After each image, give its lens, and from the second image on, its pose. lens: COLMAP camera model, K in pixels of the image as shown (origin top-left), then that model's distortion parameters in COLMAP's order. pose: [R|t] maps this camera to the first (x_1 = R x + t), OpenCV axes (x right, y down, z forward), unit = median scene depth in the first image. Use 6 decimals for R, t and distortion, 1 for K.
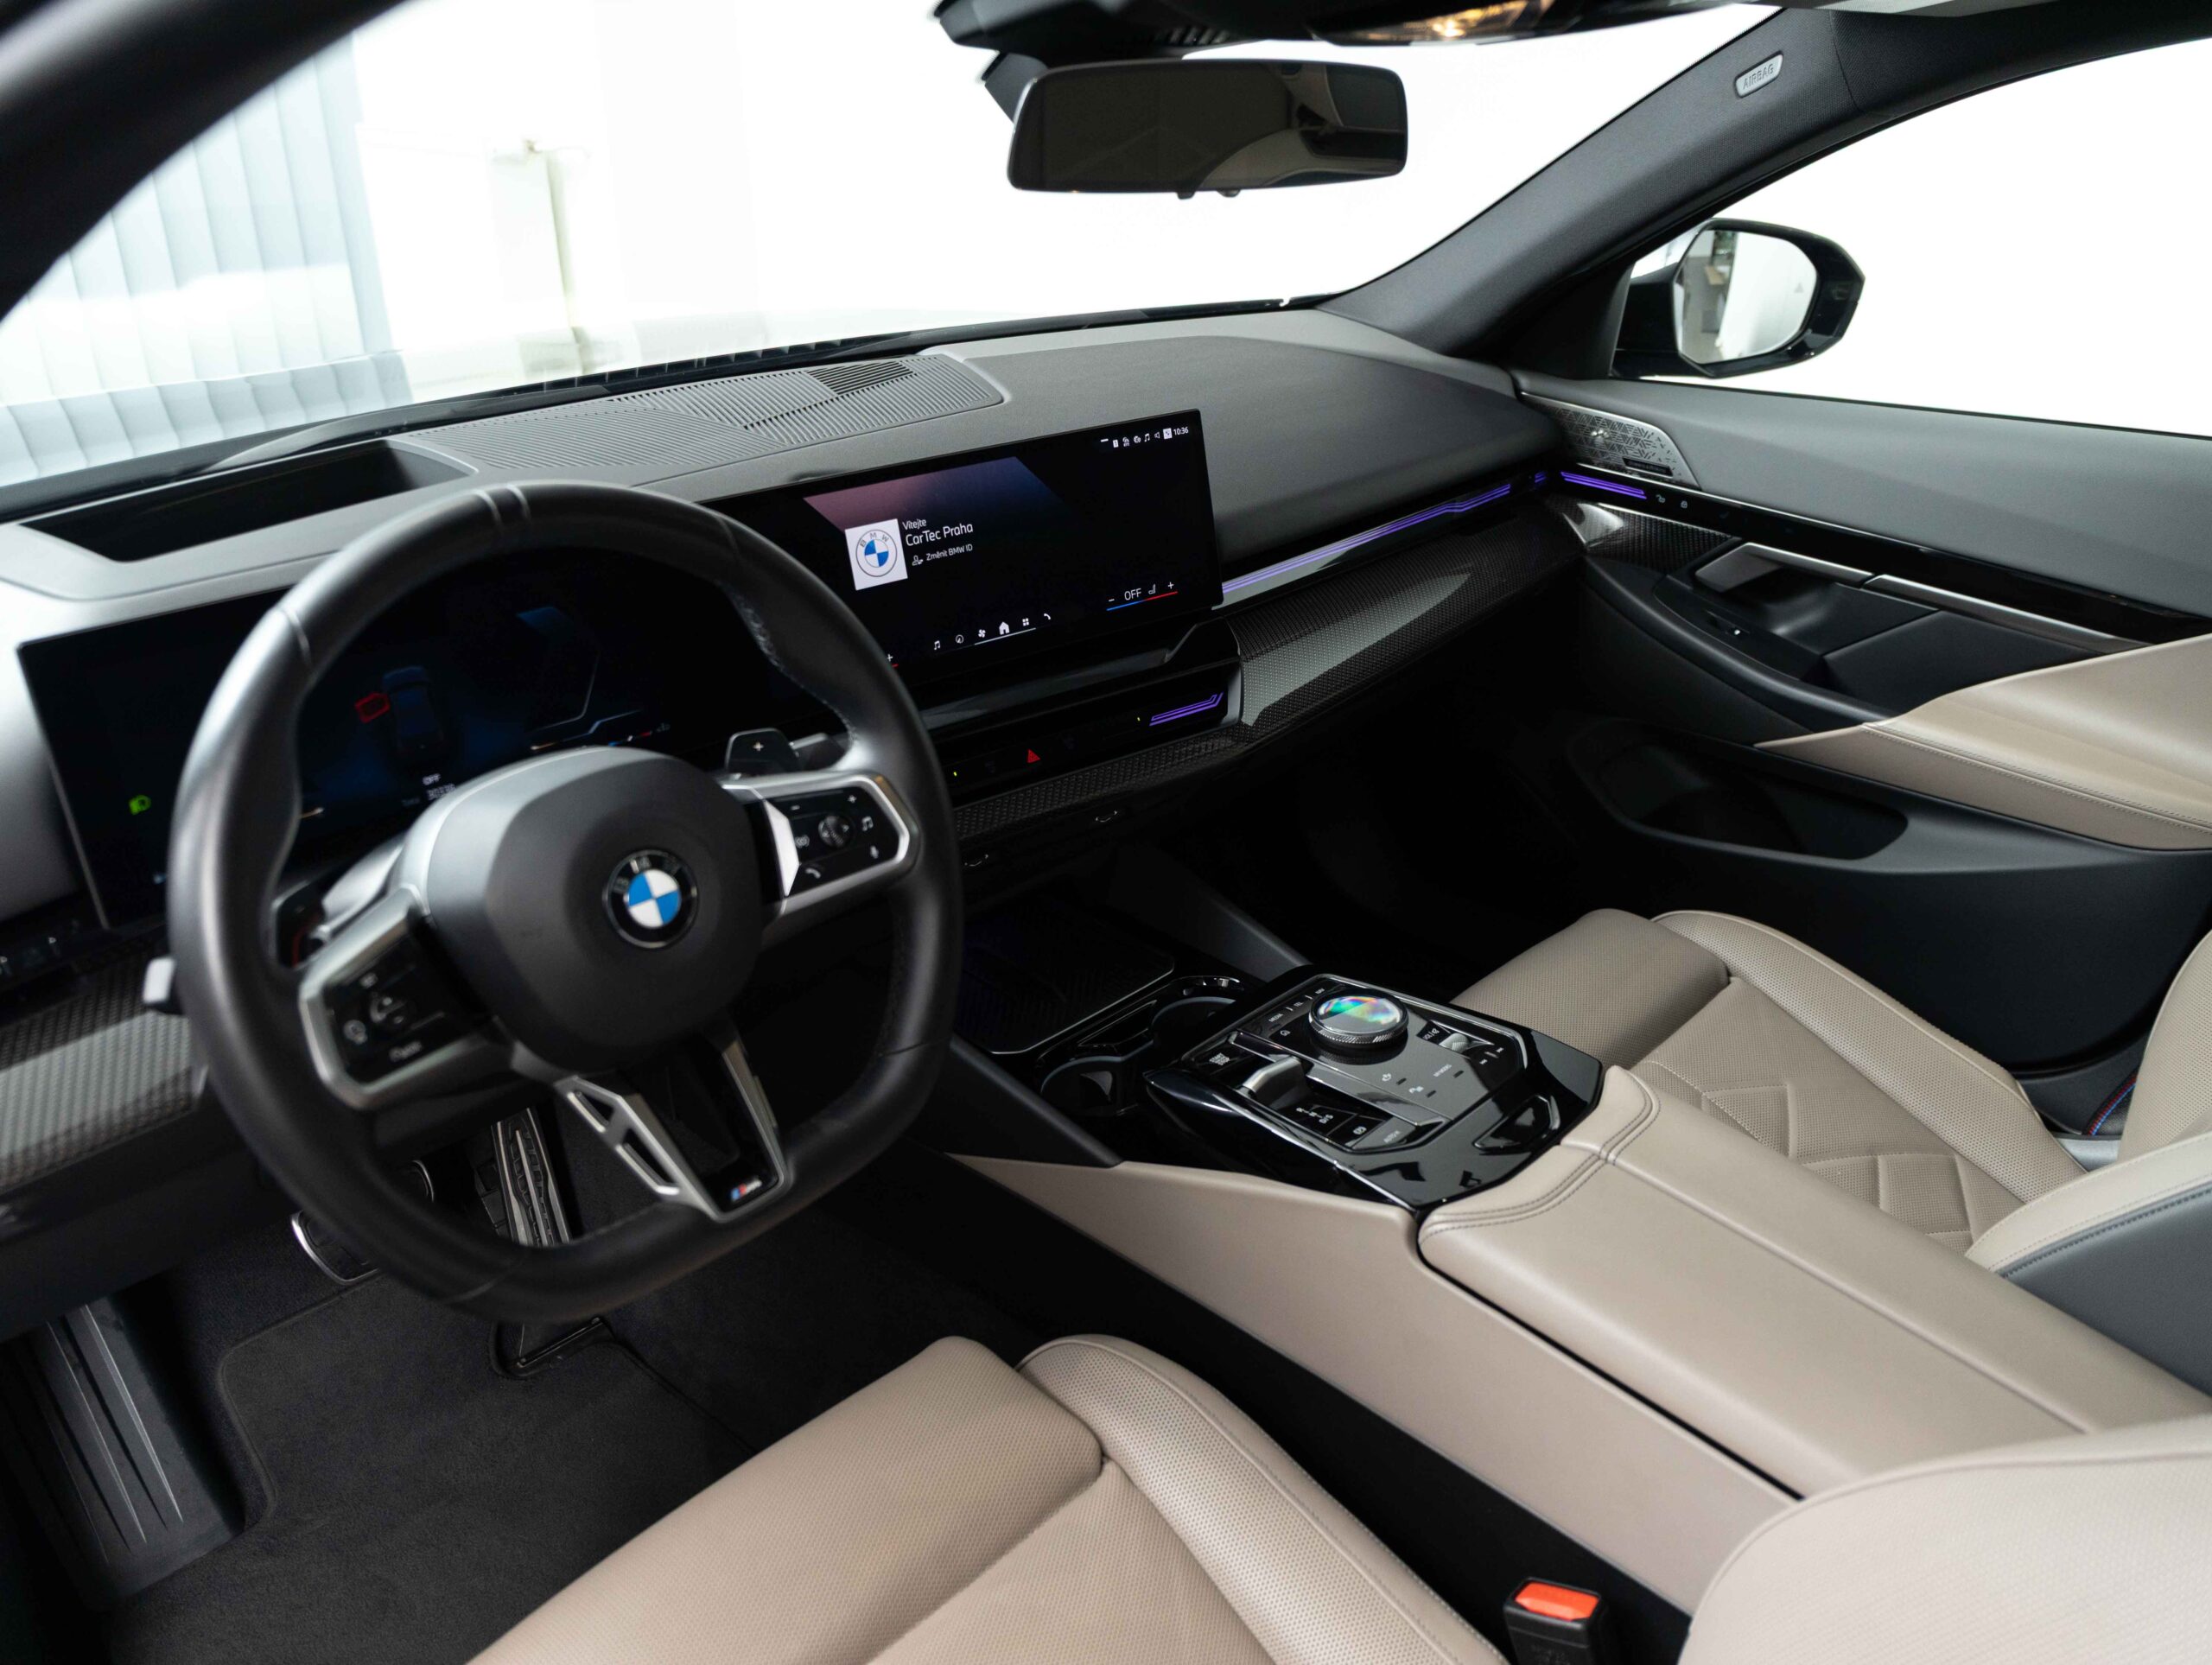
lens RADIAL K [[1512.5, 0, 1097.0], [0, 1512.5, 823.8], [0, 0, 1]] dist [-0.028004, -0.004394]
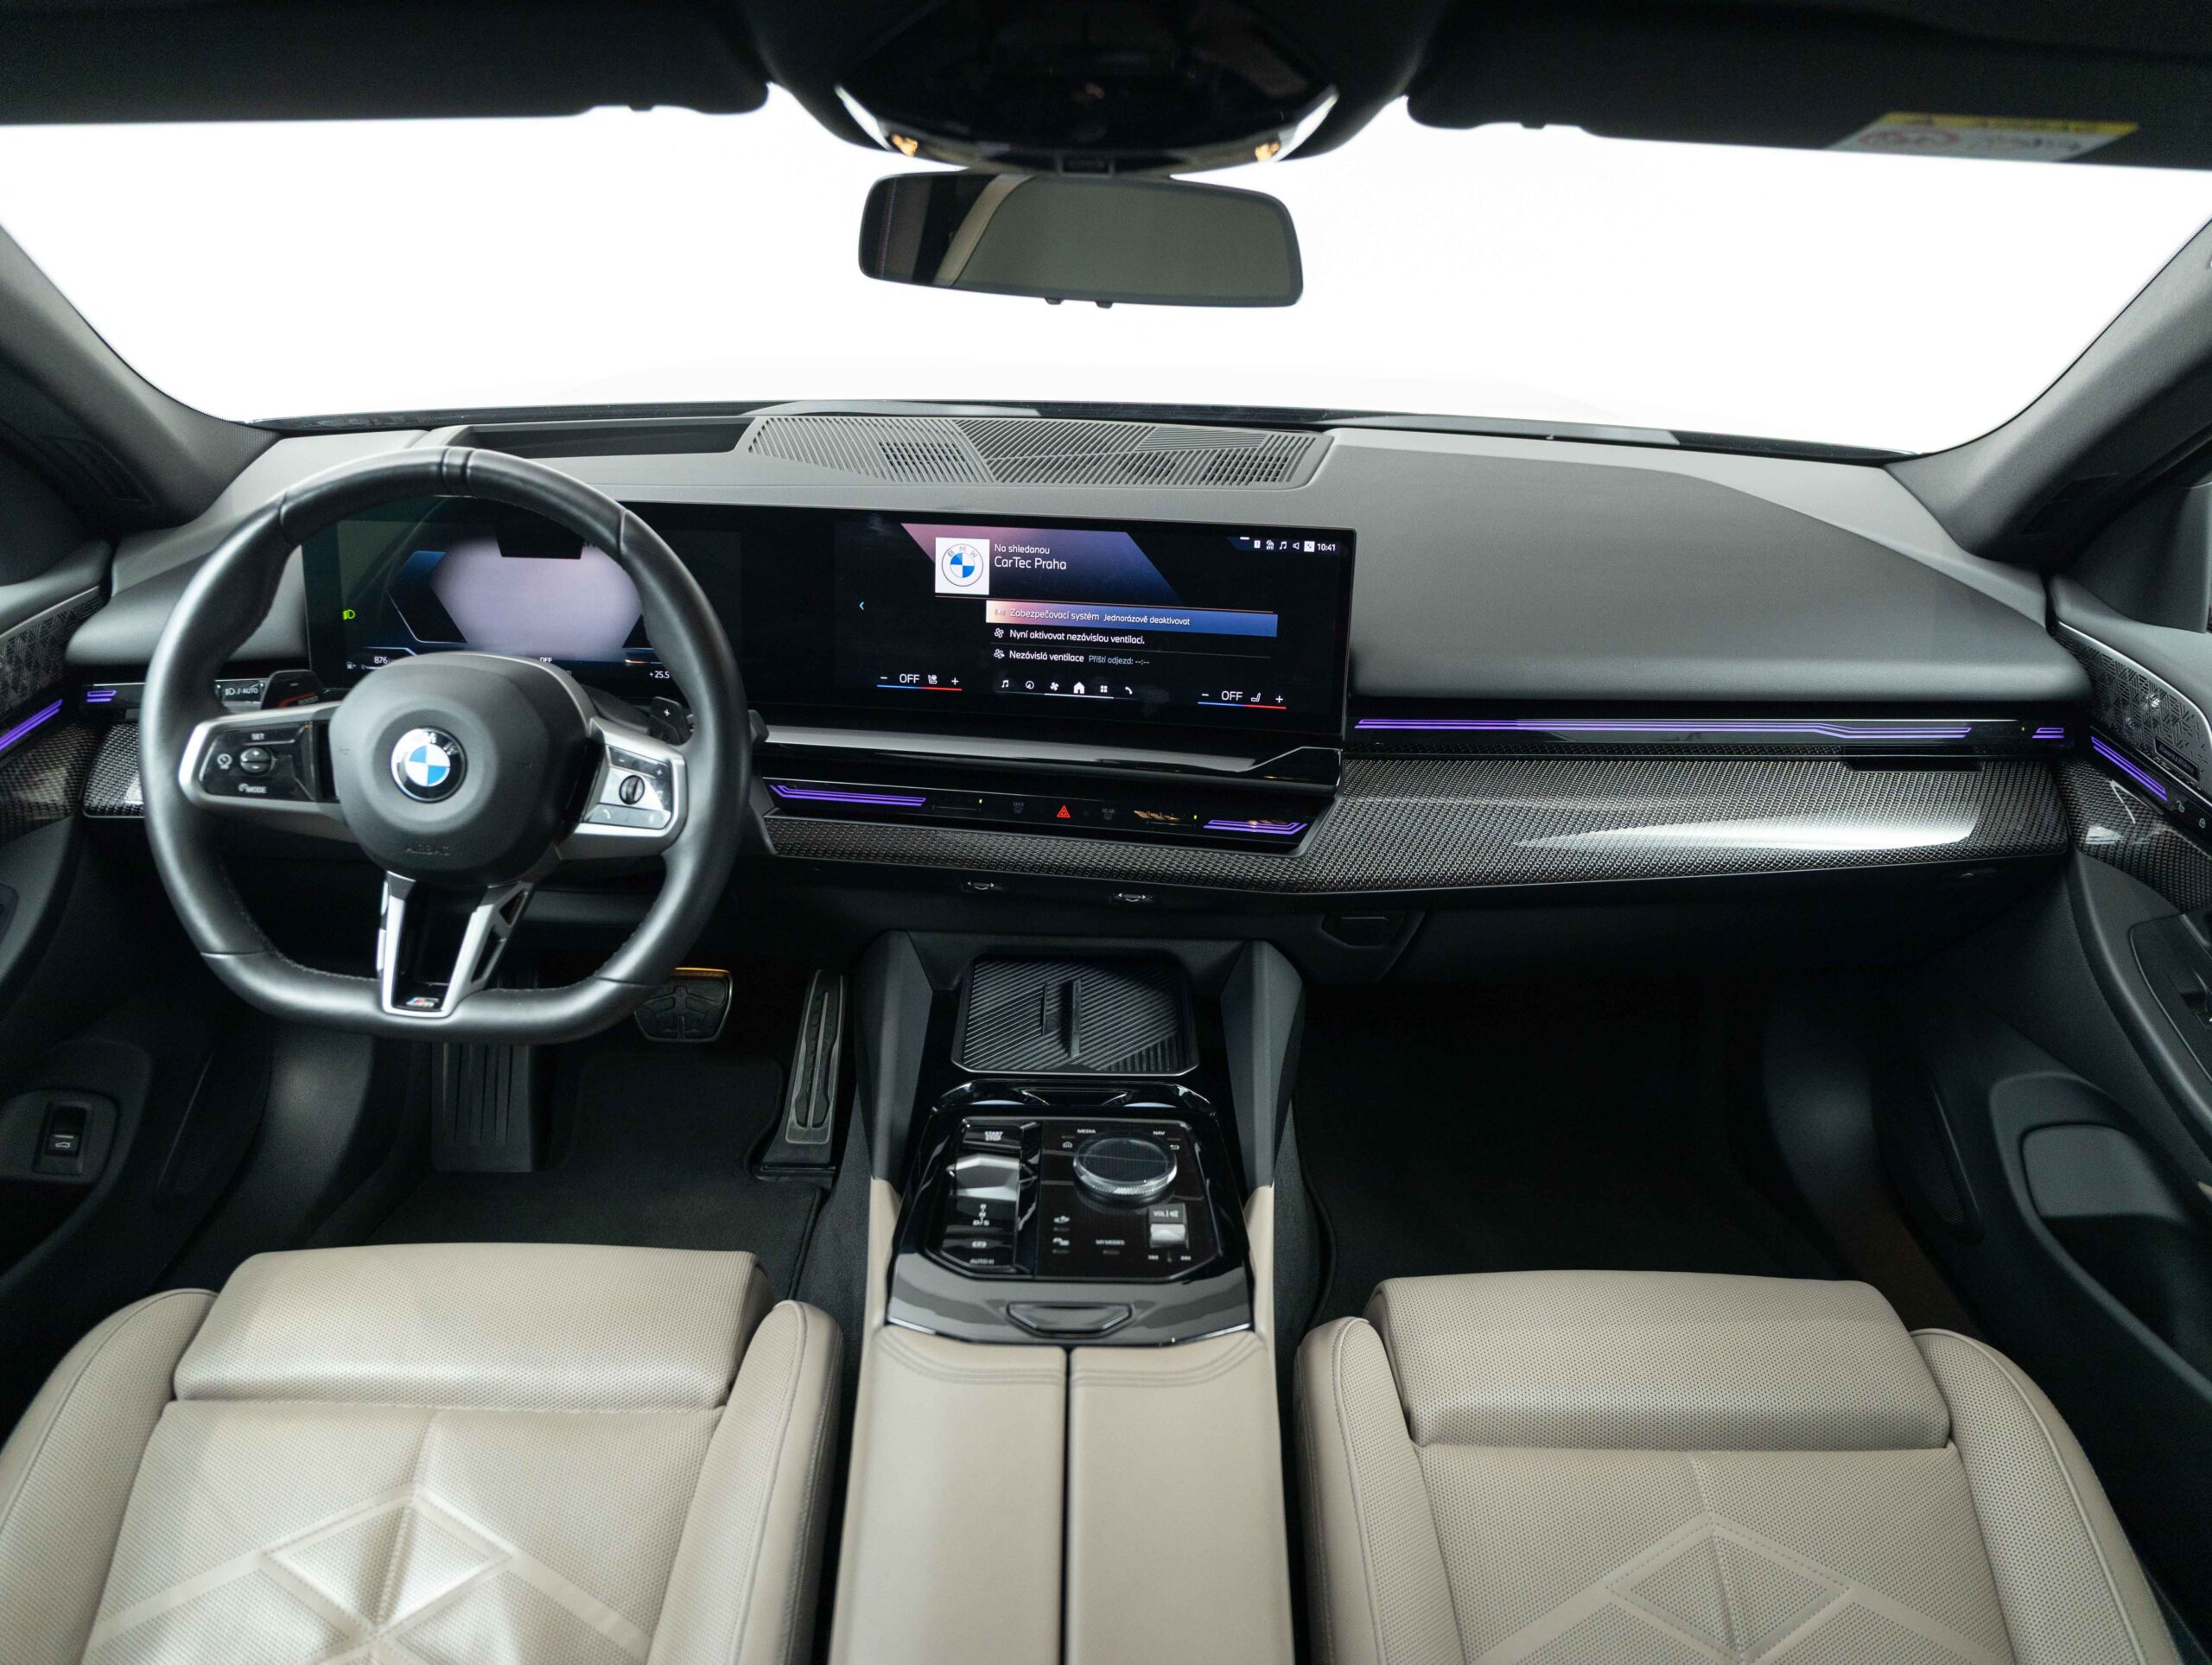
lens RADIAL K [[1512.5, 0, 1096.7], [0, 1512.5, 844.5], [0, 0, 1]] dist [-0.028004, -0.004394]
pose [[0.737099, 0.329112, -0.590229, 0.579826], [-0.336145, 0.936242, 0.102261, -0.134076], [0.586252, 0.123026, 0.800733, 0.173636]]
